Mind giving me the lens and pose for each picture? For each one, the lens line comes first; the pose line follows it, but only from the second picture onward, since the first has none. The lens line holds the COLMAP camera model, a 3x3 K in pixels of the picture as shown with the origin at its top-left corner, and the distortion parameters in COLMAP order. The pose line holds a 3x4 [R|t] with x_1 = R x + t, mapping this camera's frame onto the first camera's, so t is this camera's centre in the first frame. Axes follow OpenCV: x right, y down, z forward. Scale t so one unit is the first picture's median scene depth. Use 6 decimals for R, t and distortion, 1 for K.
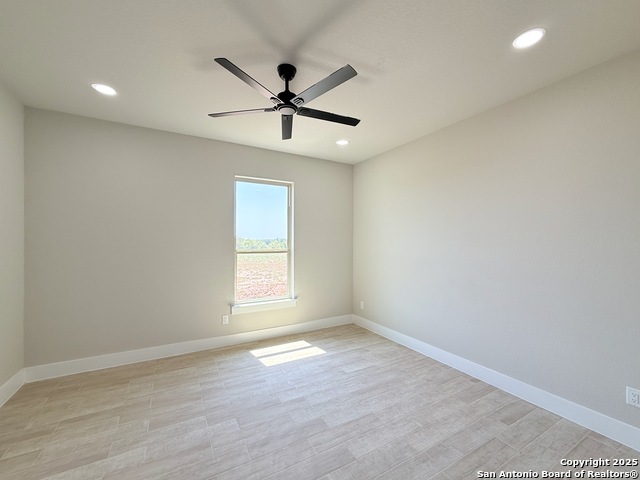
lens RADIAL K [[255.6, 0, 318.8], [0, 255.6, 241.1], [0, 0, 1]] dist [-0.000143, -0.000010]
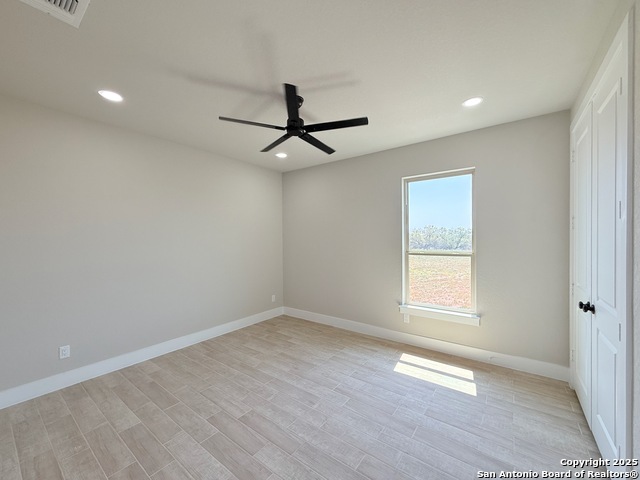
lens RADIAL K [[255.6, 0, 318.8], [0, 255.6, 241.1], [0, 0, 1]] dist [-0.000143, -0.000010]
pose [[0.411252, -0.003348, -0.911515, 0.494968], [-0.001047, 0.999991, -0.004145, 0.001841], [0.911521, 0.002658, 0.411245, 0.291934]]
